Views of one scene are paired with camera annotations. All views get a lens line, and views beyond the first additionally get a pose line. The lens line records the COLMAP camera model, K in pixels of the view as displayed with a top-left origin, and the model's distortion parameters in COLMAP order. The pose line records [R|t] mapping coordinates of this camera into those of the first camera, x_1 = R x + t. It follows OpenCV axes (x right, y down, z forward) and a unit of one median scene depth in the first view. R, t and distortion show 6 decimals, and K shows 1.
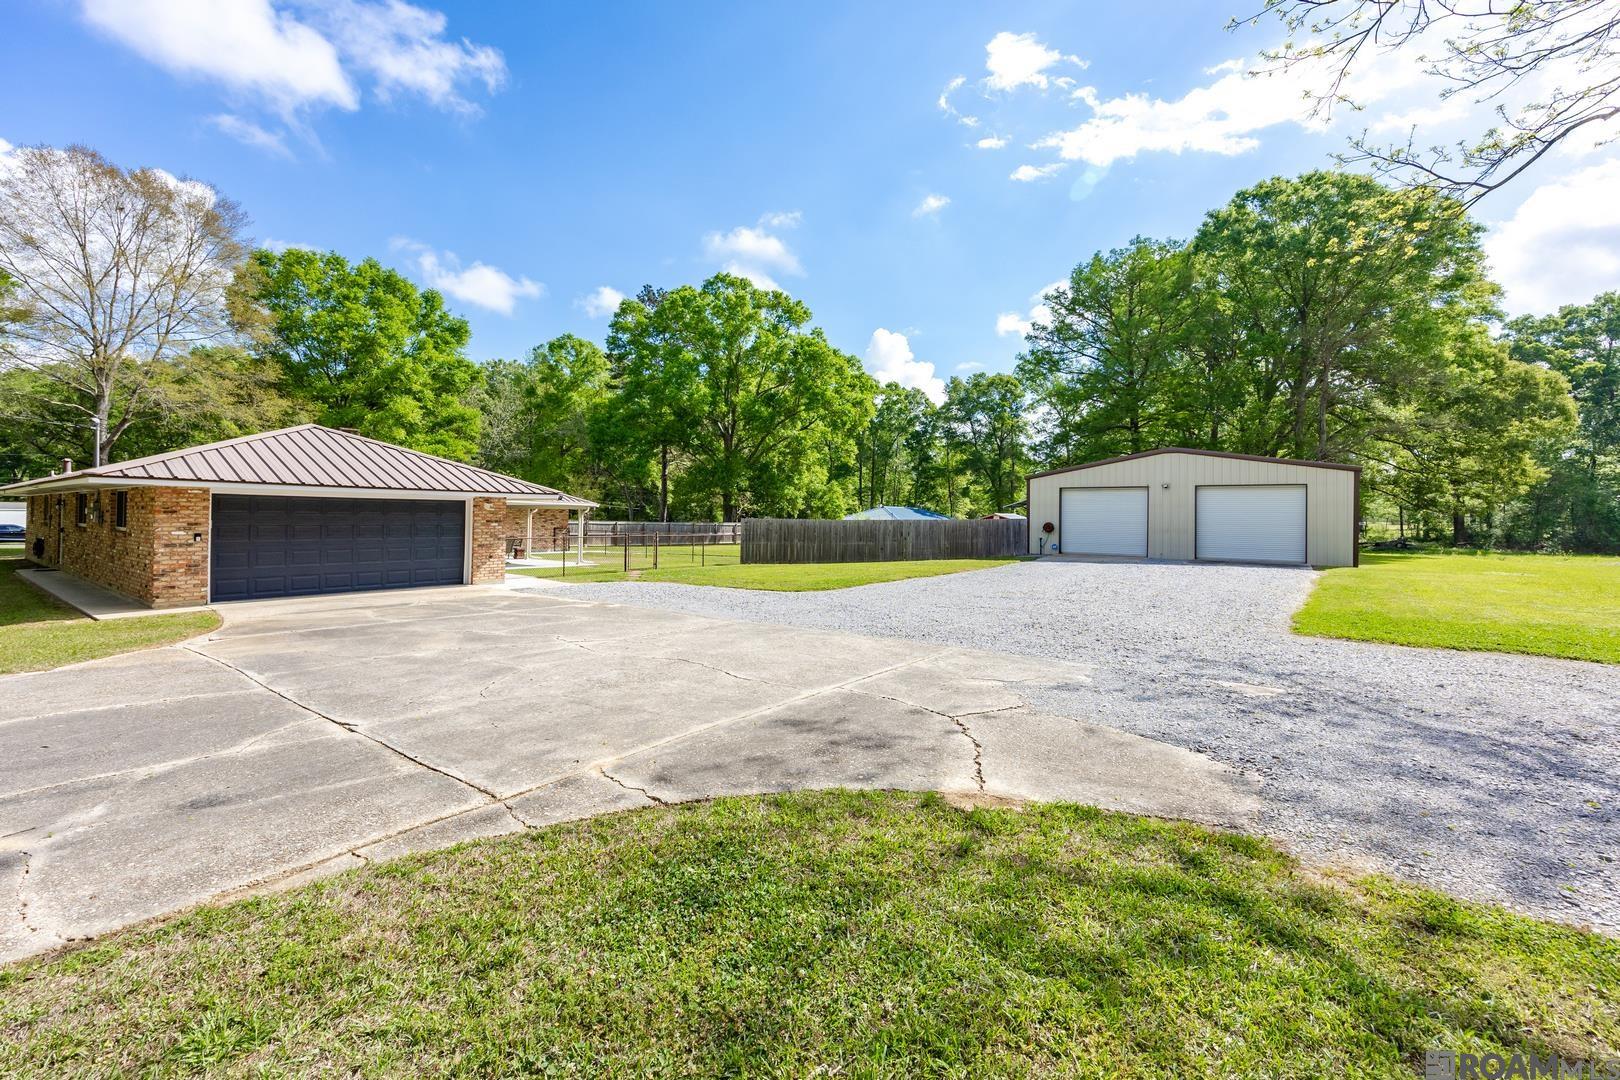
lens RADIAL K [[673.0, 0, 813.6], [0, 673.0, 516.9], [0, 0, 1]] dist [0.010318, 0.000286]
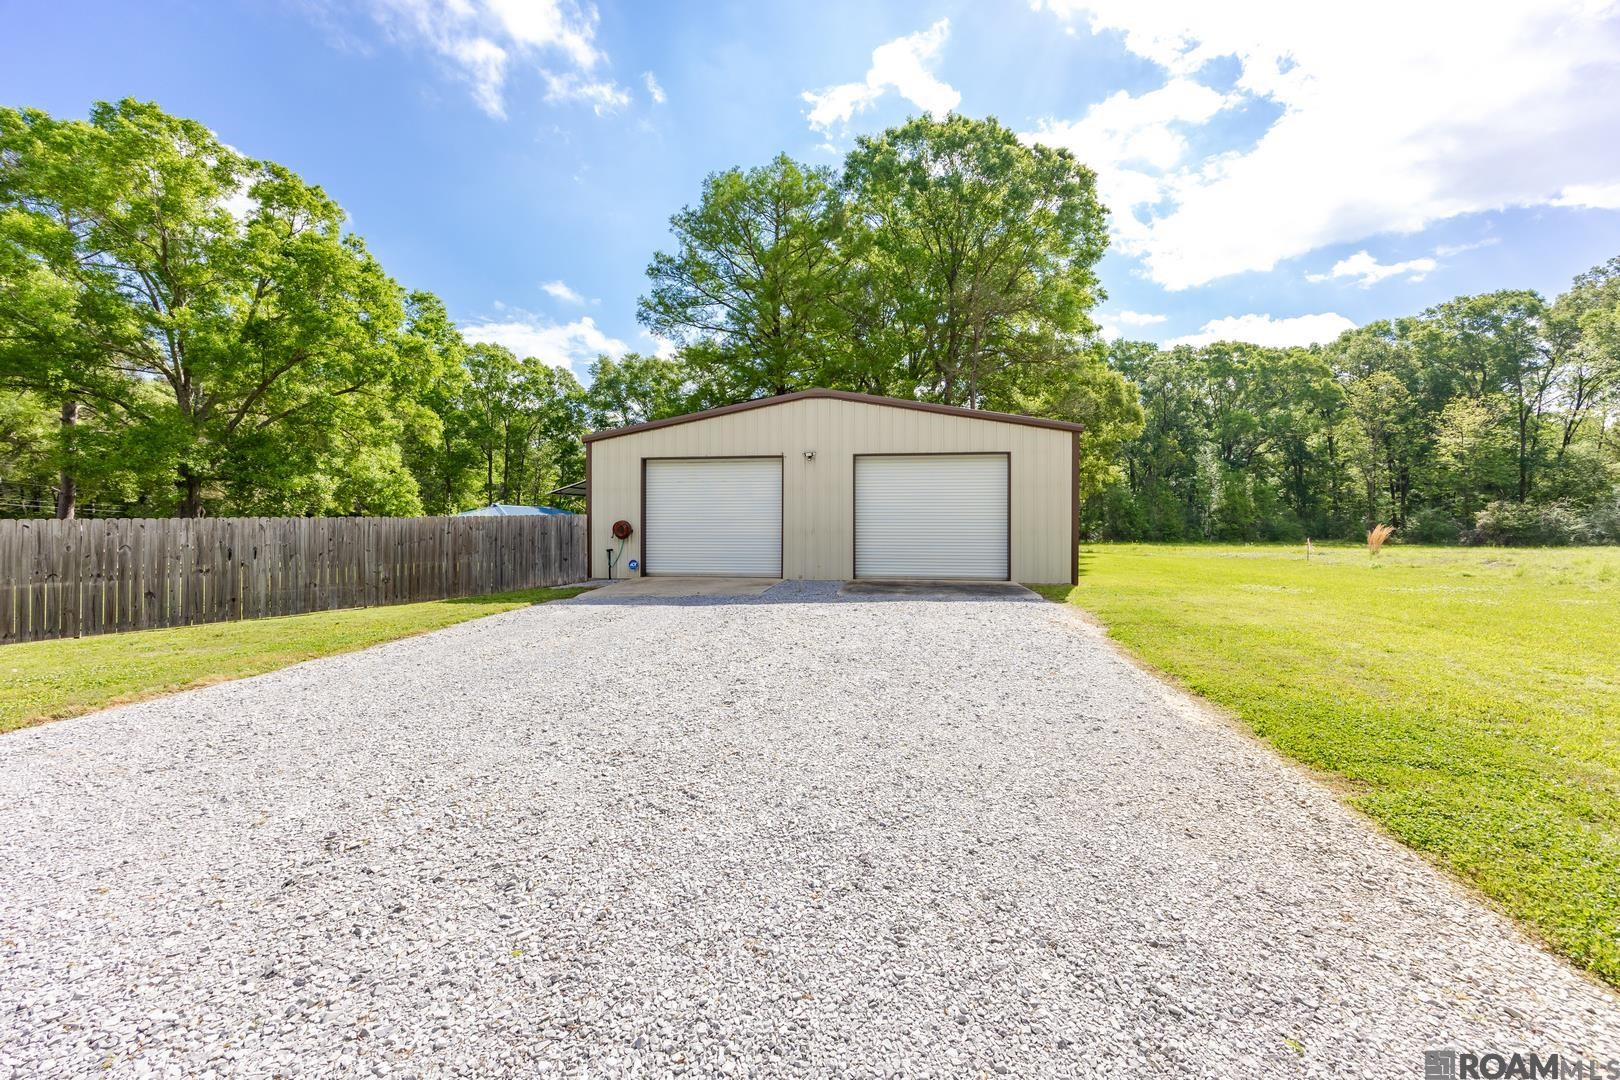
lens RADIAL K [[673.0, 0, 810.0], [0, 673.0, 526.2], [0, 0, 1]] dist [0.010318, 0.000286]
pose [[0.895384, -0.016749, 0.444980, 0.154976], [0.011719, 0.999833, 0.014051, 0.004405], [-0.445141, -0.007366, 0.895430, 0.282840]]
